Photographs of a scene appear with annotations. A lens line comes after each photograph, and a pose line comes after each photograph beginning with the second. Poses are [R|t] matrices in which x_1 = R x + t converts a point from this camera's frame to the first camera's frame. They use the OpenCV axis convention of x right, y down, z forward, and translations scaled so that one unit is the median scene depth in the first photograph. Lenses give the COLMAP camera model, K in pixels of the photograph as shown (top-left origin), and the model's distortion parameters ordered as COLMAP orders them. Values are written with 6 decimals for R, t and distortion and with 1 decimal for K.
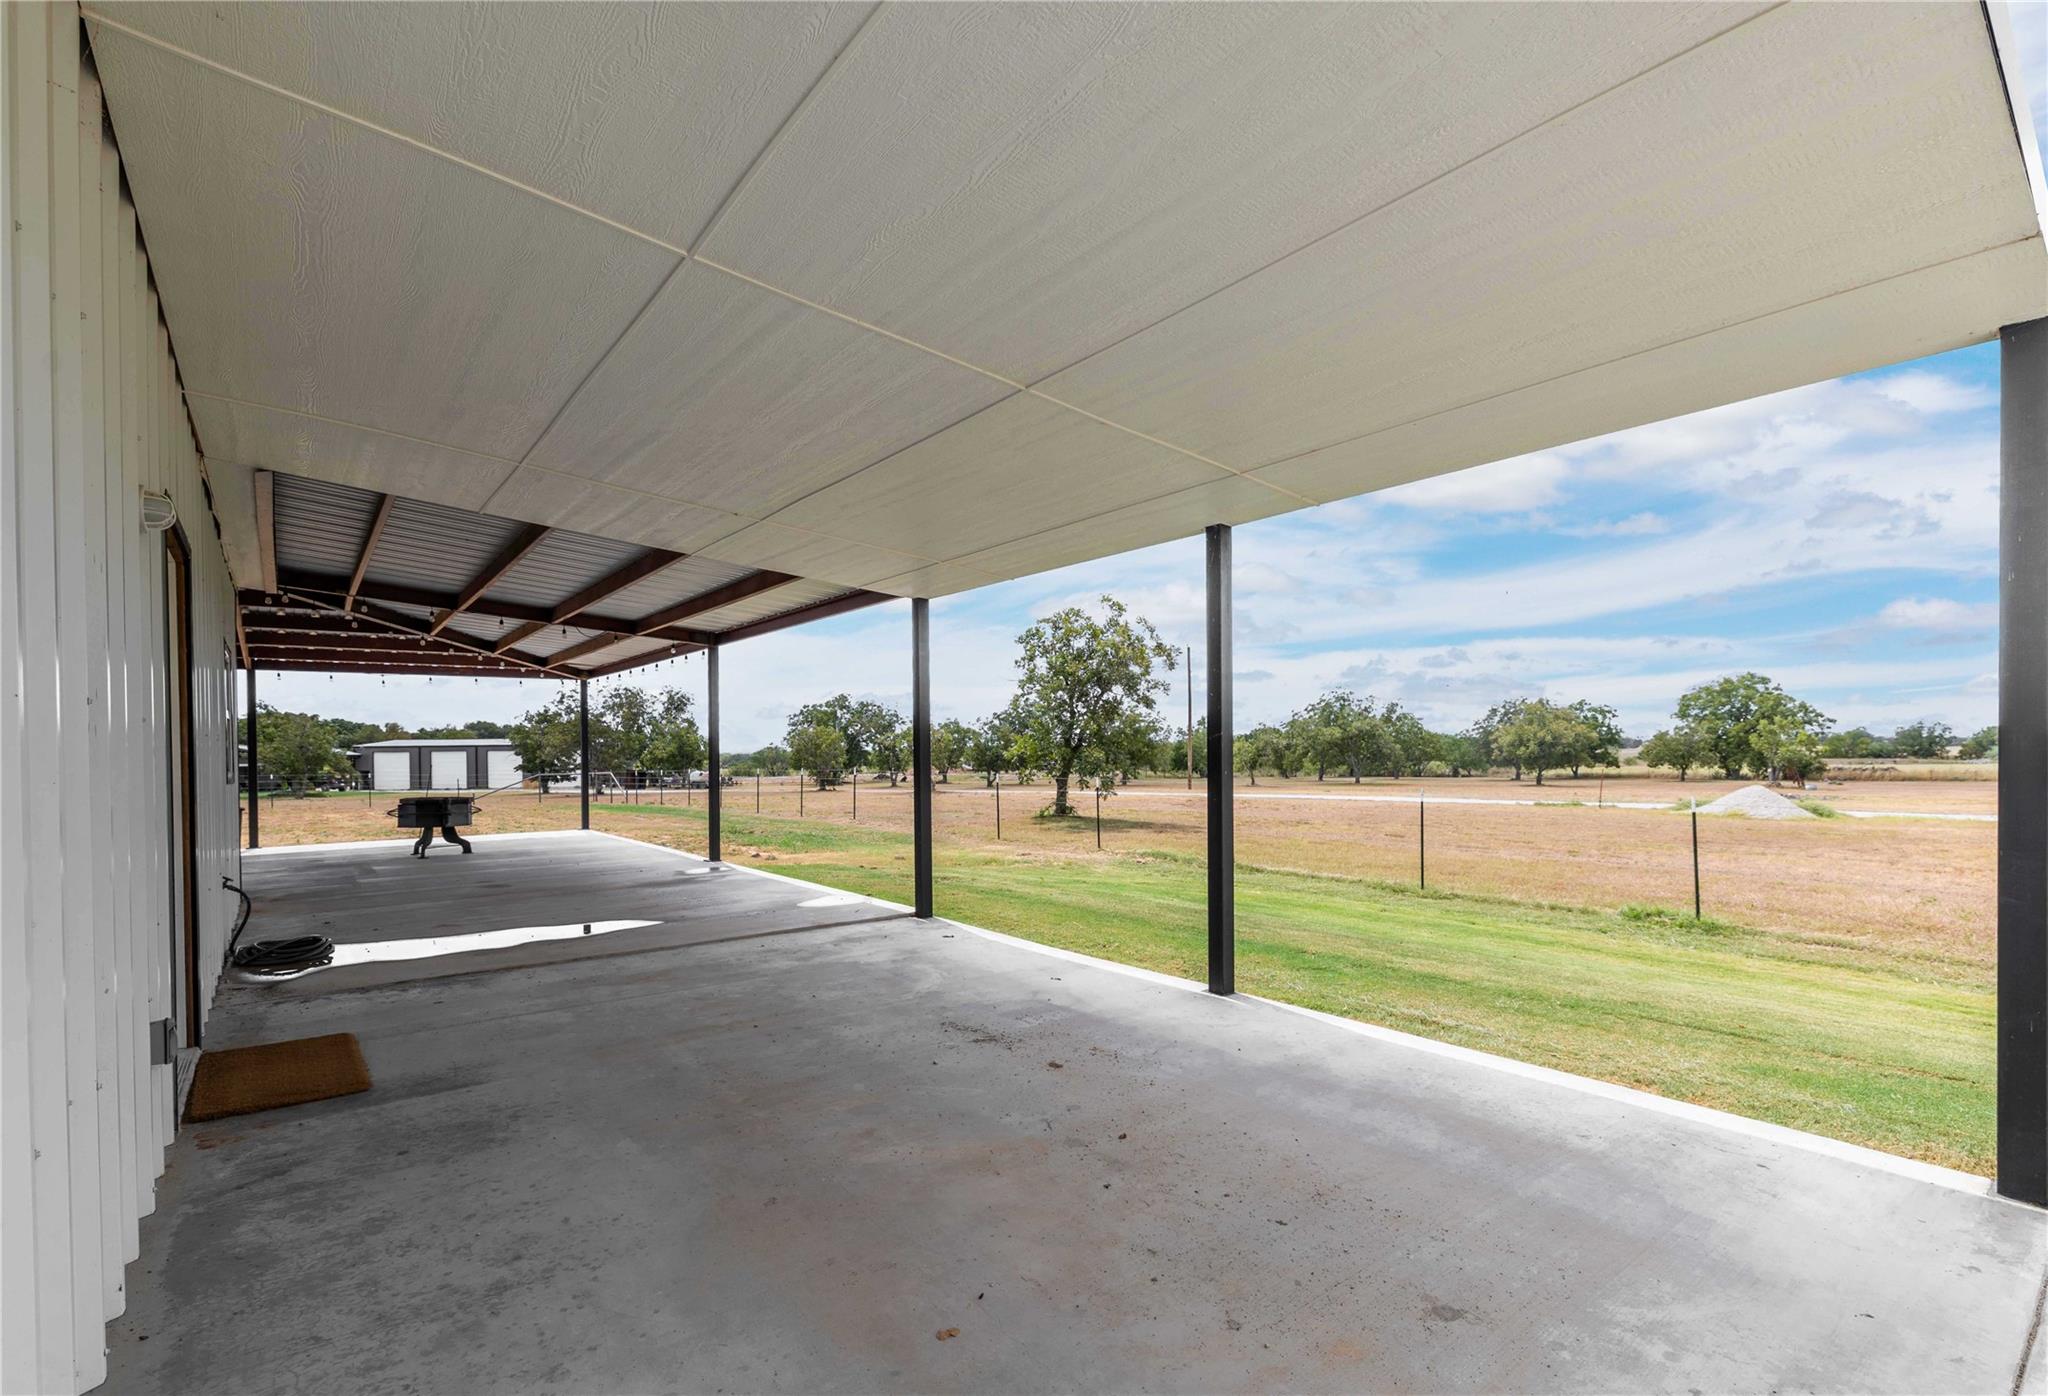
lens RADIAL K [[937.3, 0, 1019.2], [0, 937.3, 749.0], [0, 0, 1]] dist [0.013934, -0.000077]
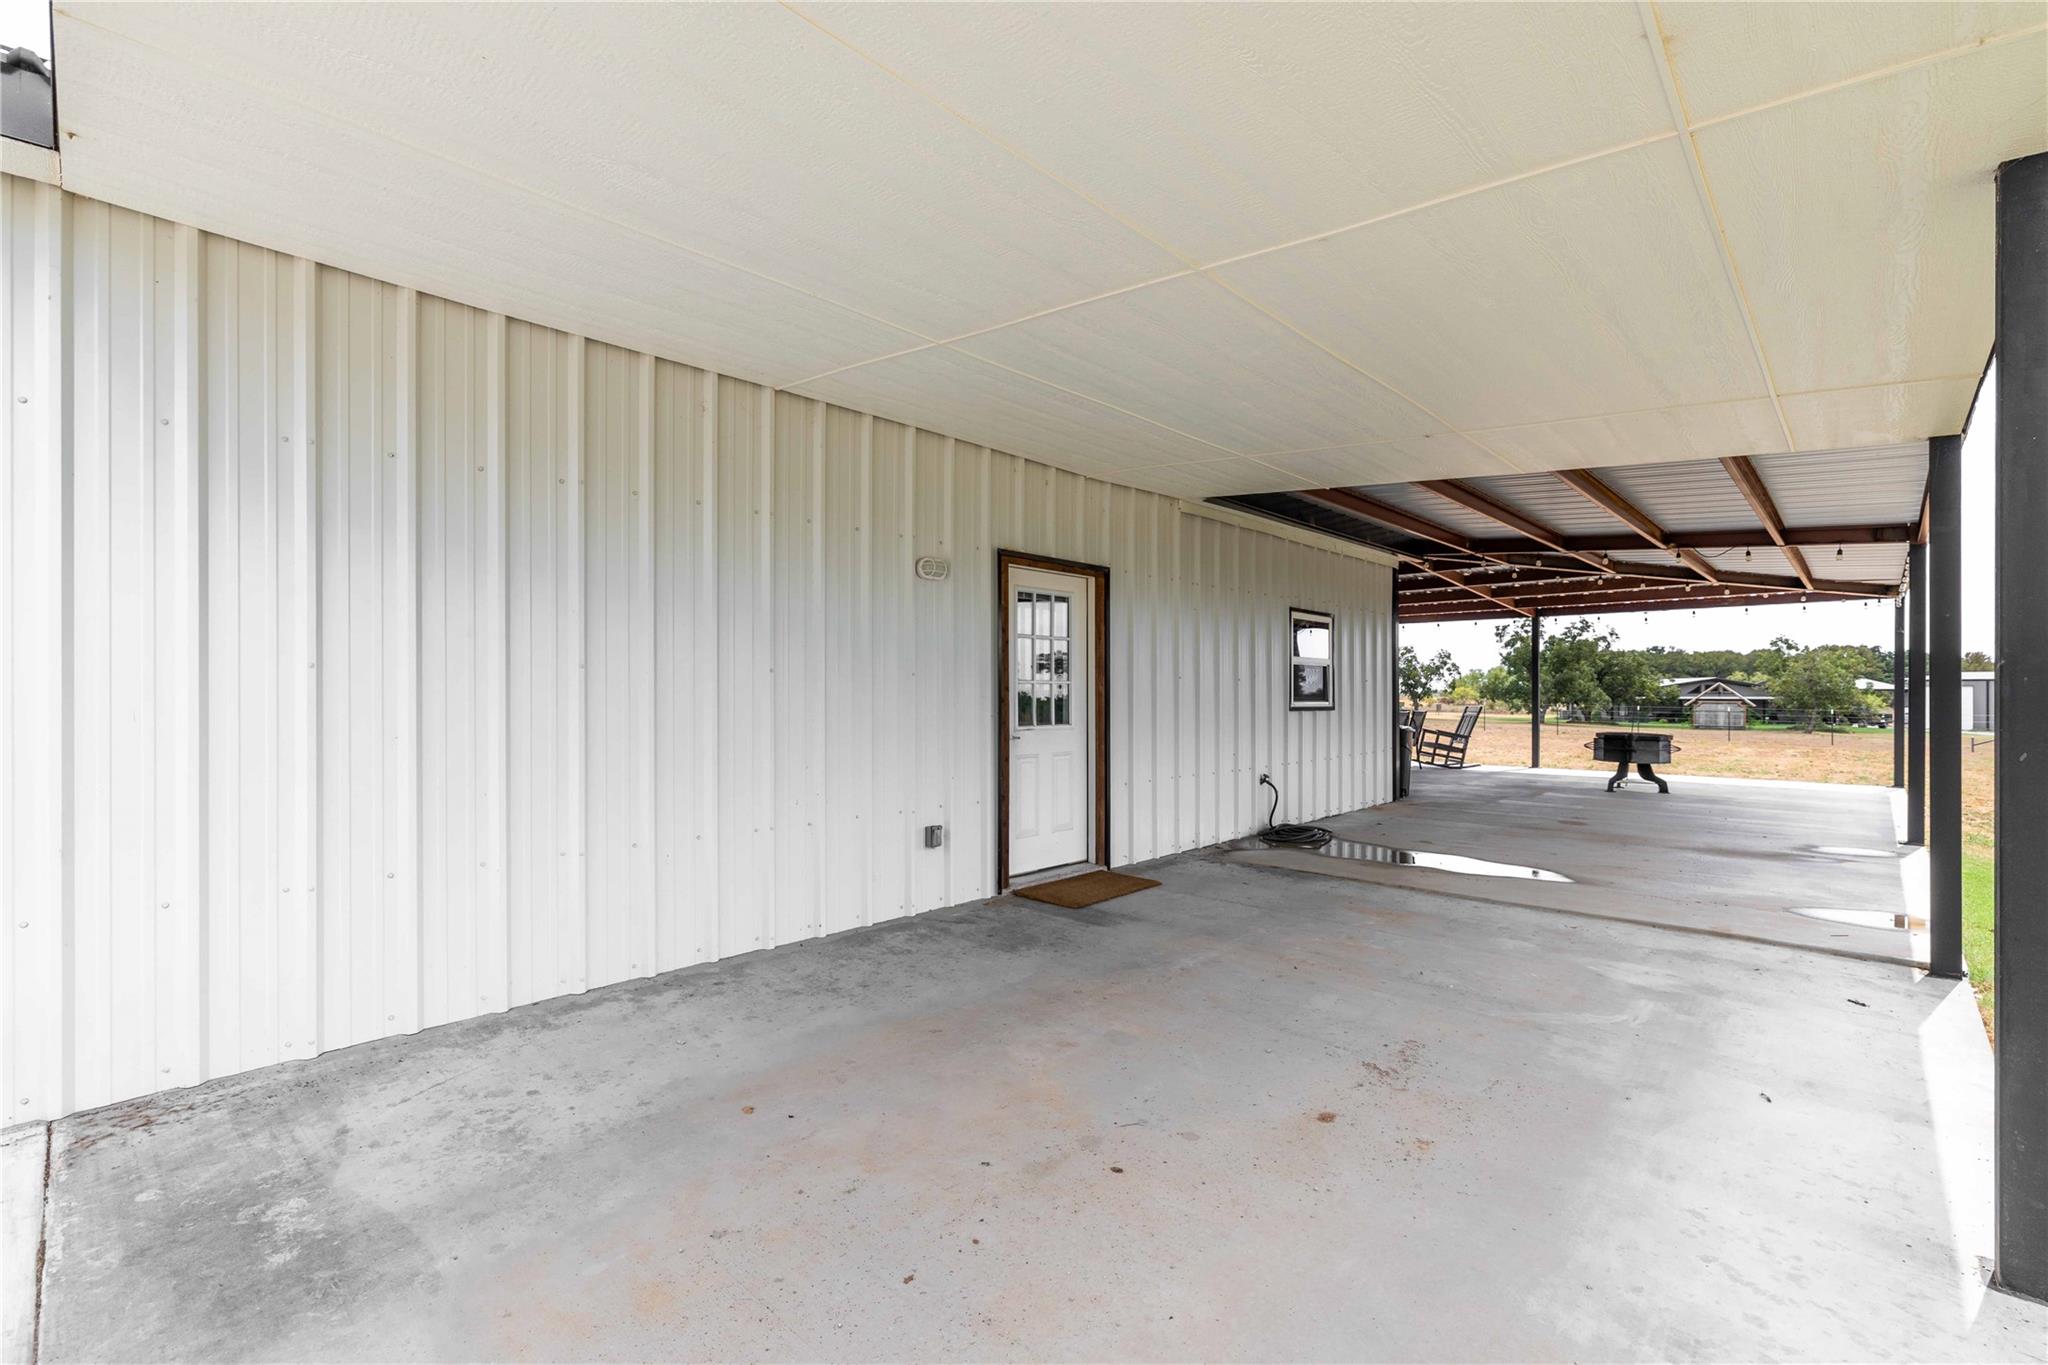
lens RADIAL K [[897.0, 0, 1020.6], [0, 897.0, 687.7], [0, 0, 1]] dist [0.003215, 0.000639]
pose [[0.150647, 0.006524, -0.988566, 0.253572], [-0.000598, 0.999979, 0.006508, -0.003250], [0.988587, -0.000390, 0.150648, 0.234448]]
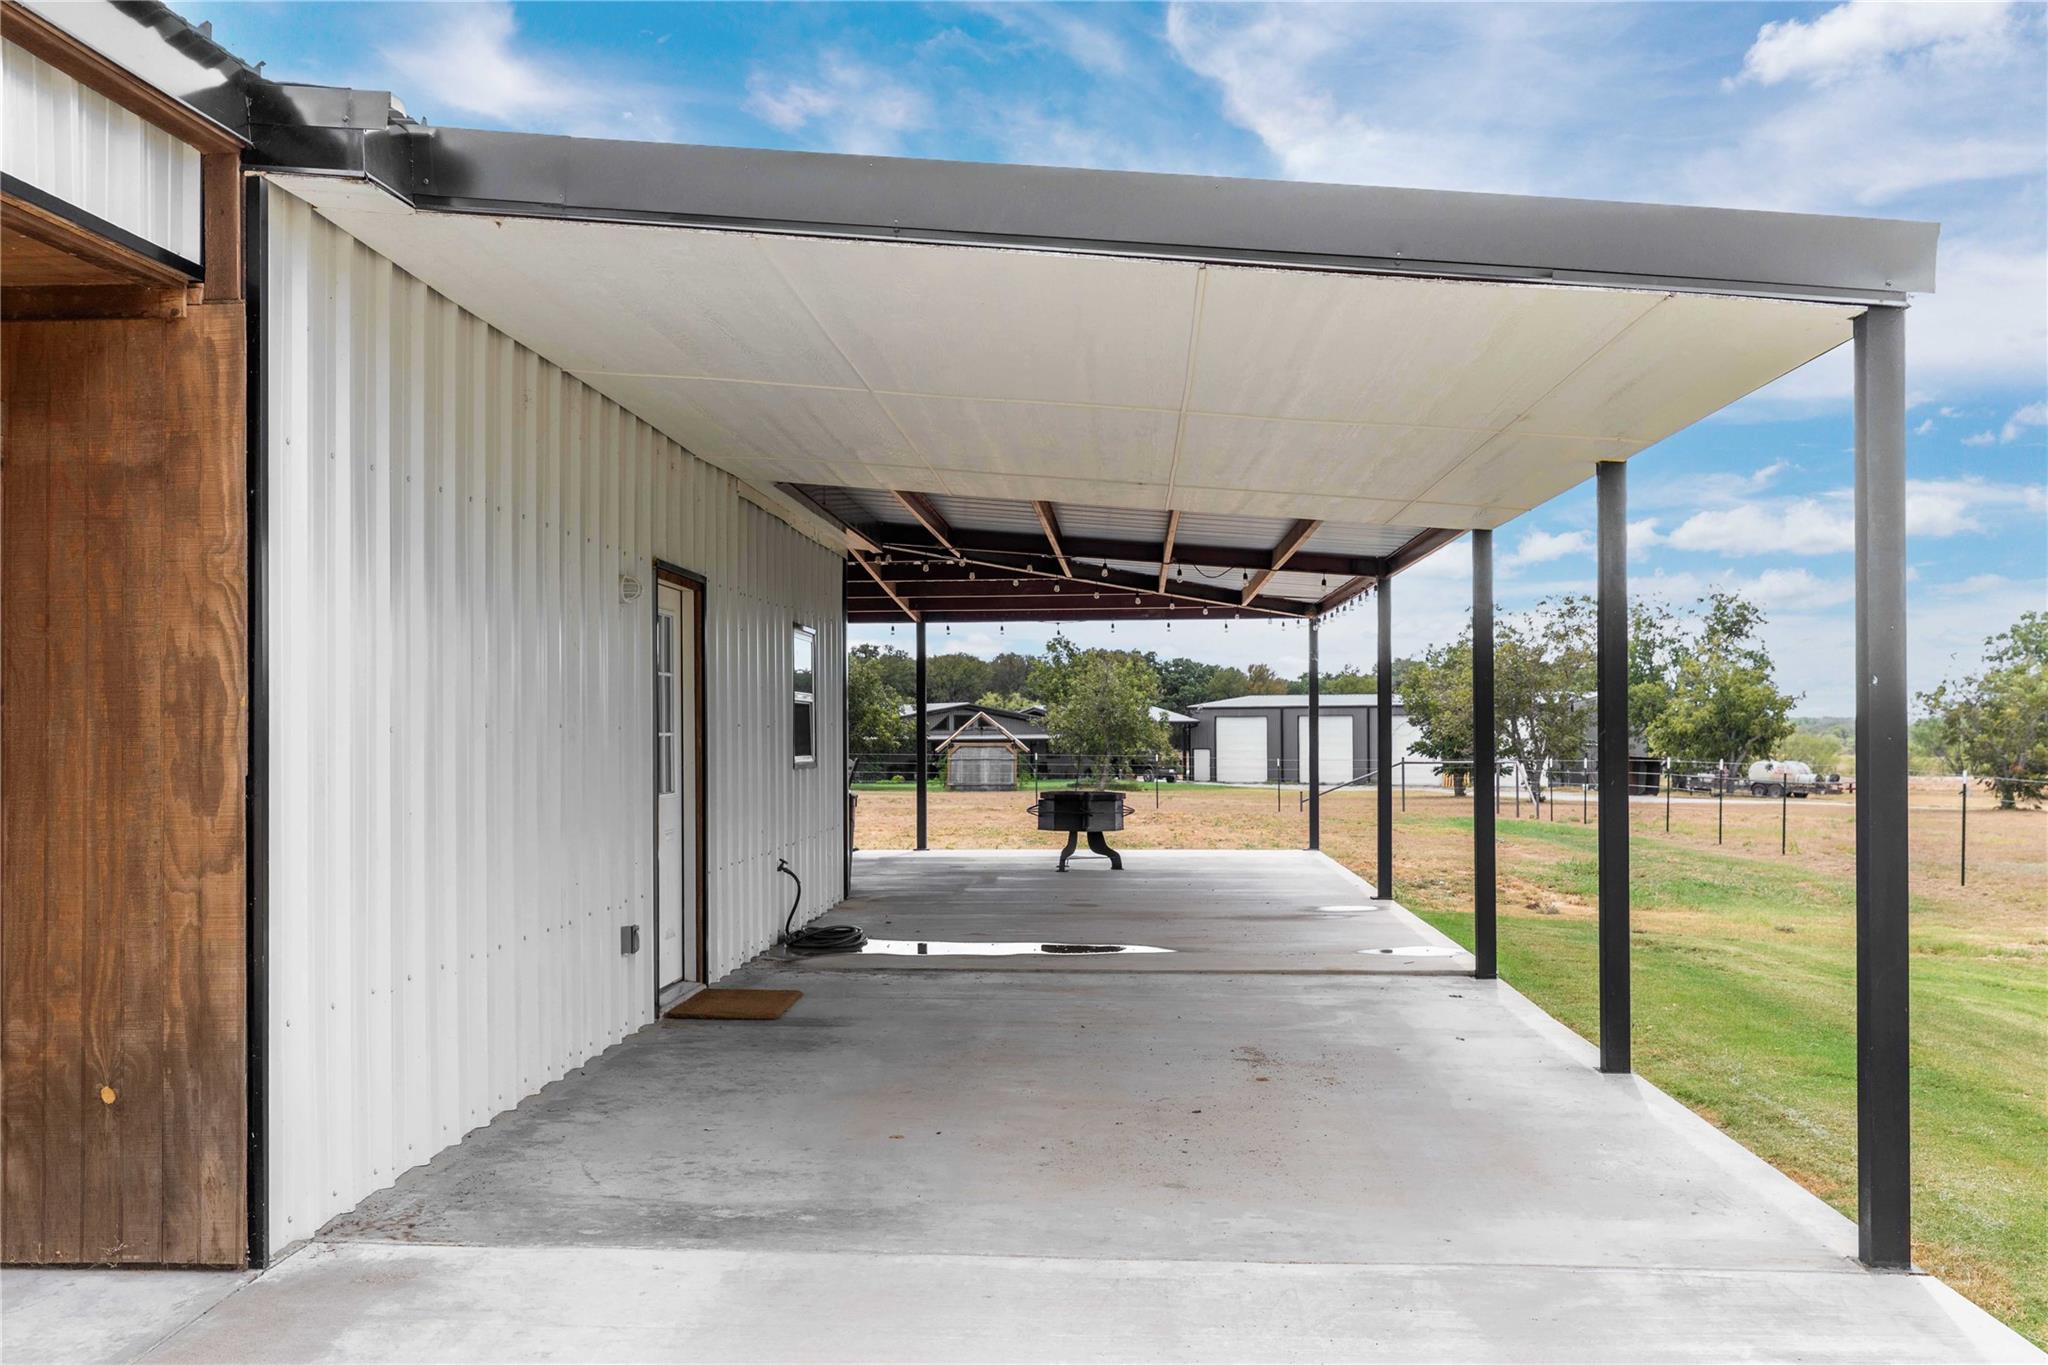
lens RADIAL K [[2030.6, 0, 1025.5], [0, 2030.6, 712.7], [0, 0, 1]] dist [0.000091, -0.014304]
pose [[0.756687, 0.004000, -0.653765, 0.440716], [-0.003373, 0.999992, 0.002215, -0.016110], [0.653769, 0.000529, 0.756694, -0.271350]]
